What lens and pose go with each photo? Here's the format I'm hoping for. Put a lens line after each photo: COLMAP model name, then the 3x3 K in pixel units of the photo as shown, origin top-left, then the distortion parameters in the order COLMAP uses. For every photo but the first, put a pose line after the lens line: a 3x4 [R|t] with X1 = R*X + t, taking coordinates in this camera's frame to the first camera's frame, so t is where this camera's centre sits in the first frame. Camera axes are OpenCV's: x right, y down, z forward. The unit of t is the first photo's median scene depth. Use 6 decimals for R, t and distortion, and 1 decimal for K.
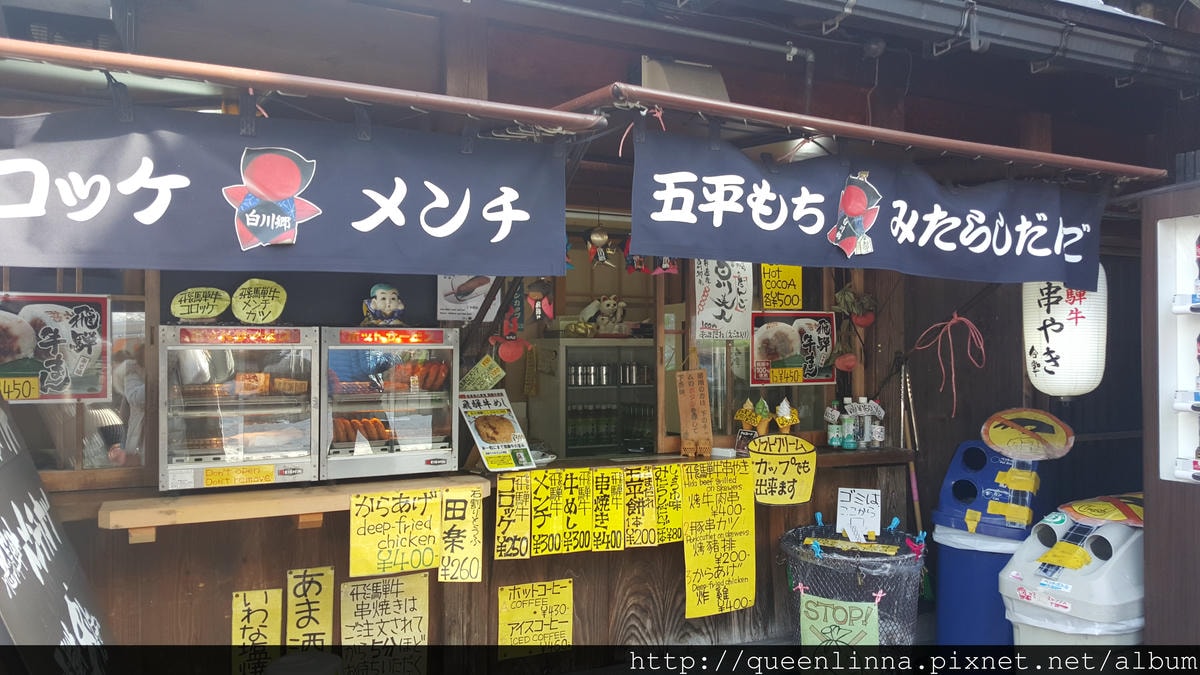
lens RADIAL K [[871.4, 0, 595.6], [0, 871.4, 340.0], [0, 0, 1]] dist [0.182374, -0.301958]
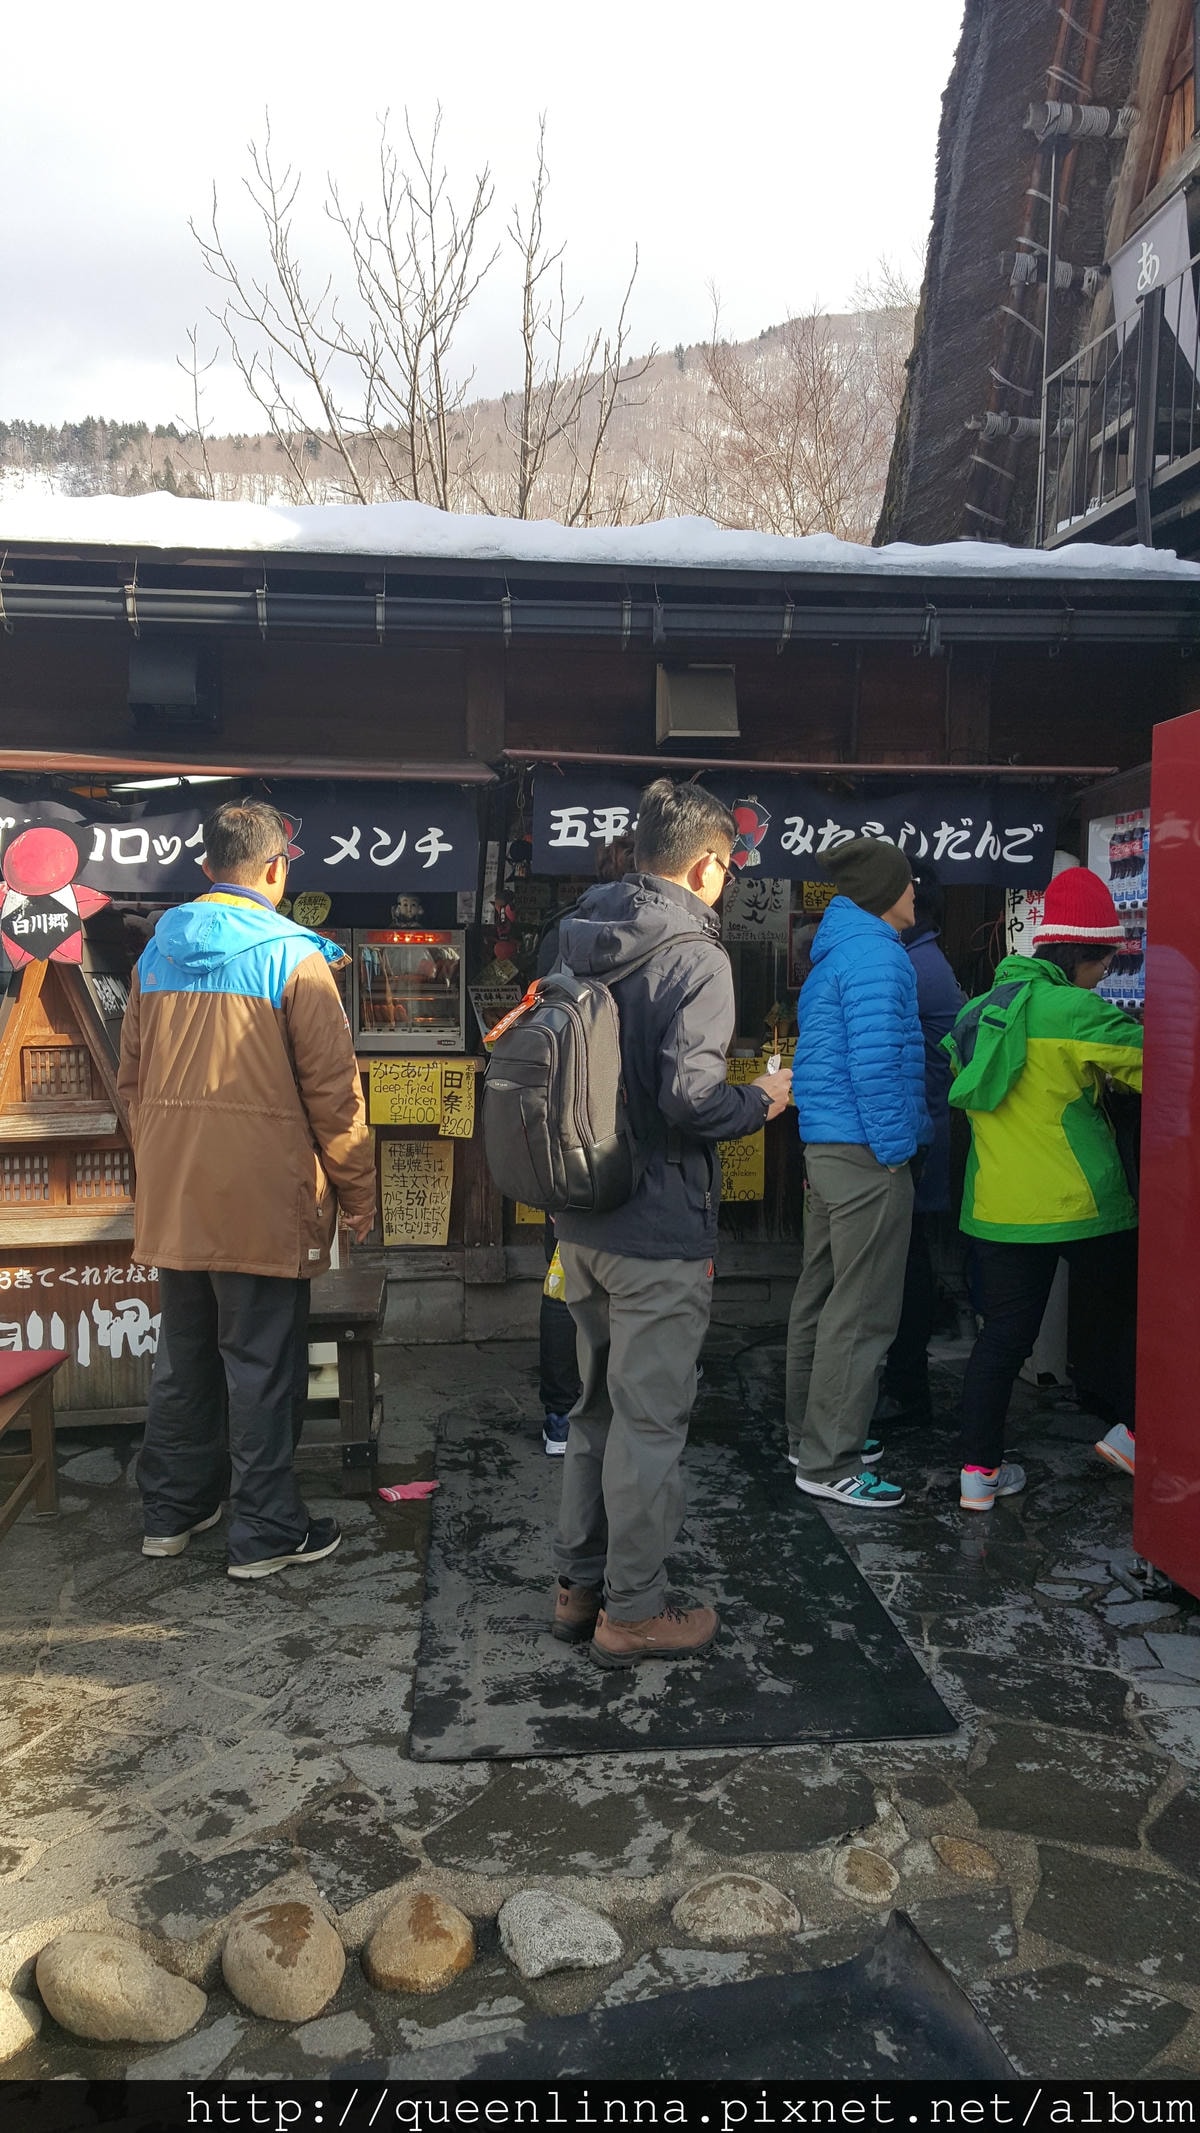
lens RADIAL K [[1530.4, 0, 534.3], [0, 1530.4, 1071.6], [0, 0, 1]] dist [0.230381, -0.292492]
pose [[0.935217, 0.032774, -0.352555, 0.681779], [-0.004963, 0.996822, 0.079501, 0.012229], [0.354040, -0.072601, 0.932408, -0.923052]]
